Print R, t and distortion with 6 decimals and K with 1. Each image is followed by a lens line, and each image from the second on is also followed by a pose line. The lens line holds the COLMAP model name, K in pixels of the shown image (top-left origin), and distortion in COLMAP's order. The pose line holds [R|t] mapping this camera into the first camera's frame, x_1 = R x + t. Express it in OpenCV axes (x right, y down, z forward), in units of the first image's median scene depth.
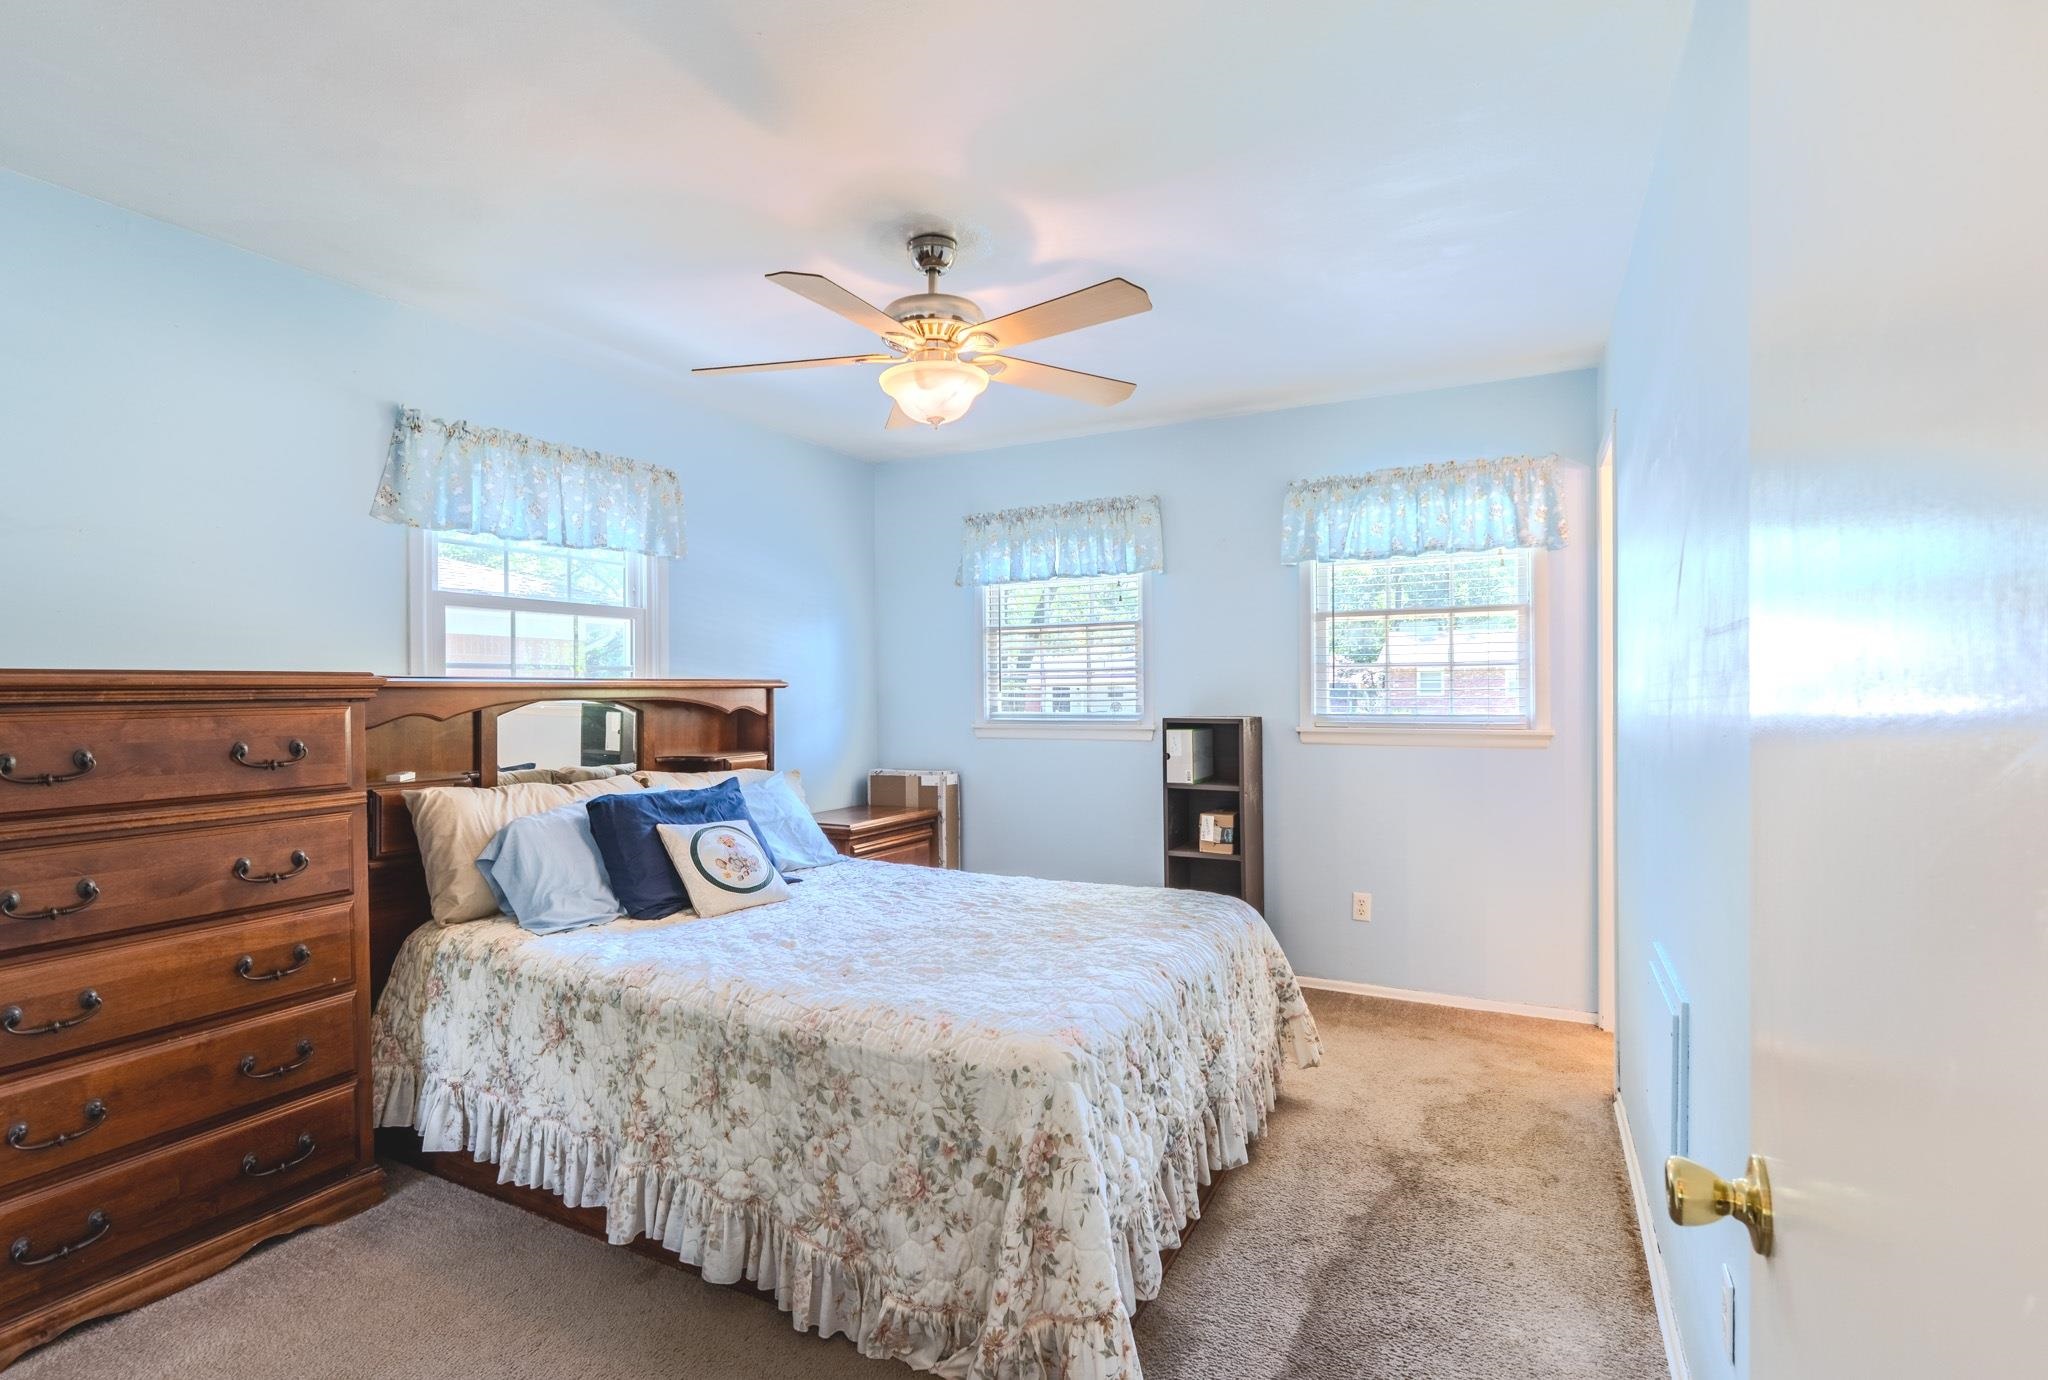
lens RADIAL K [[972.4, 0, 1024.0], [0, 972.4, 690.0], [0, 0, 1]] dist [-0.000273, -0.000039]
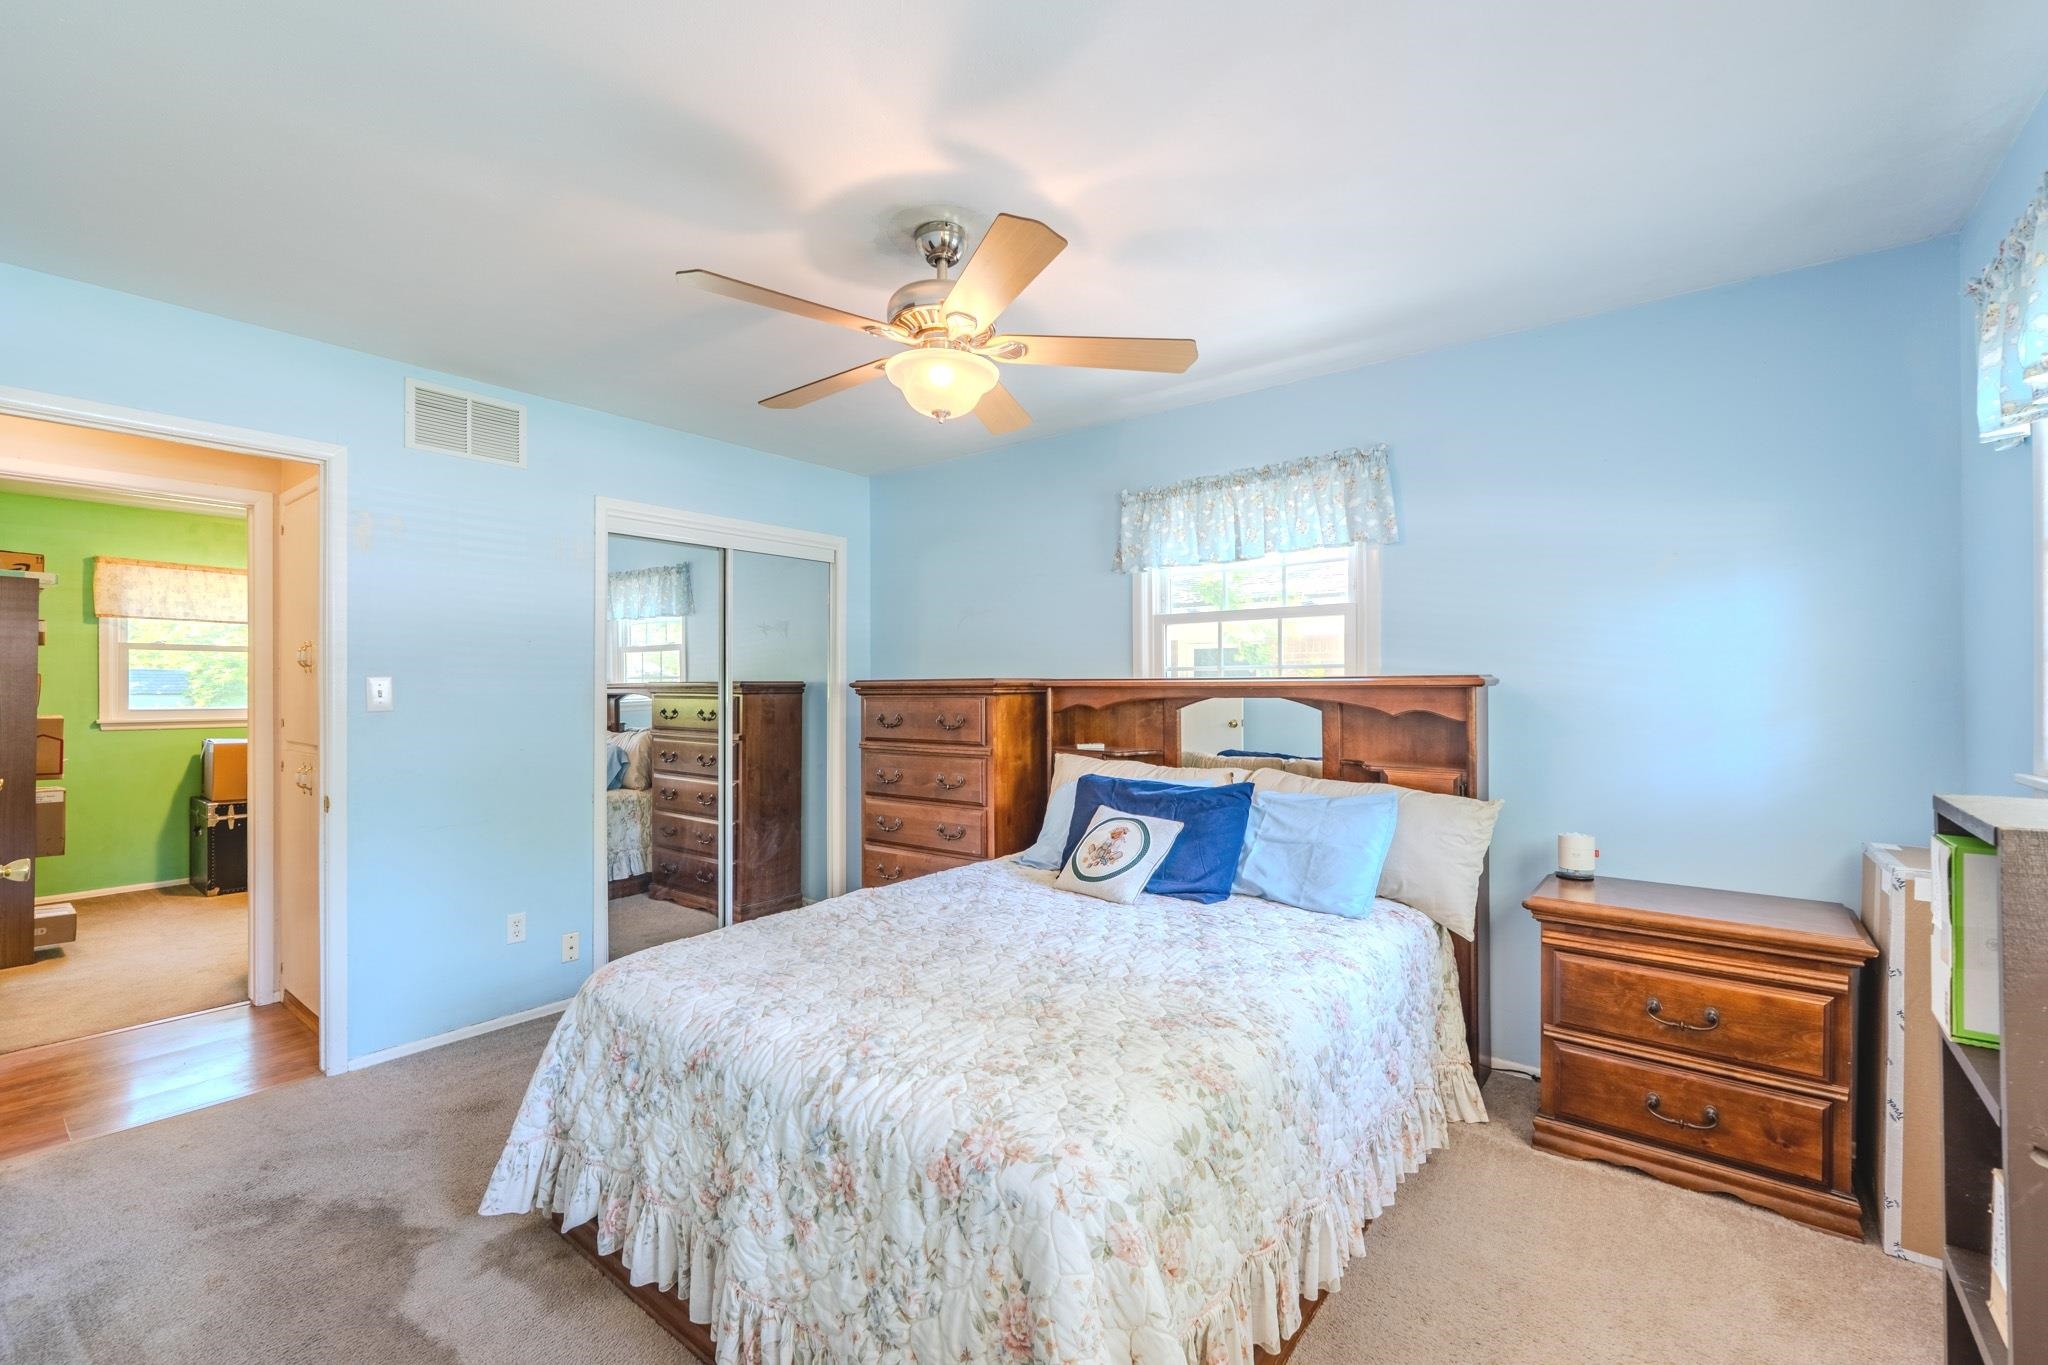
lens RADIAL K [[862.0, 0, 1024.0], [0, 862.0, 682.5], [0, 0, 1]] dist [-0.003773, -0.000082]
pose [[-0.186057, 0.004993, -0.982526, 0.591808], [0.003343, 0.999985, 0.004448, -0.012903], [0.982533, -0.002457, -0.186071, 1.001966]]
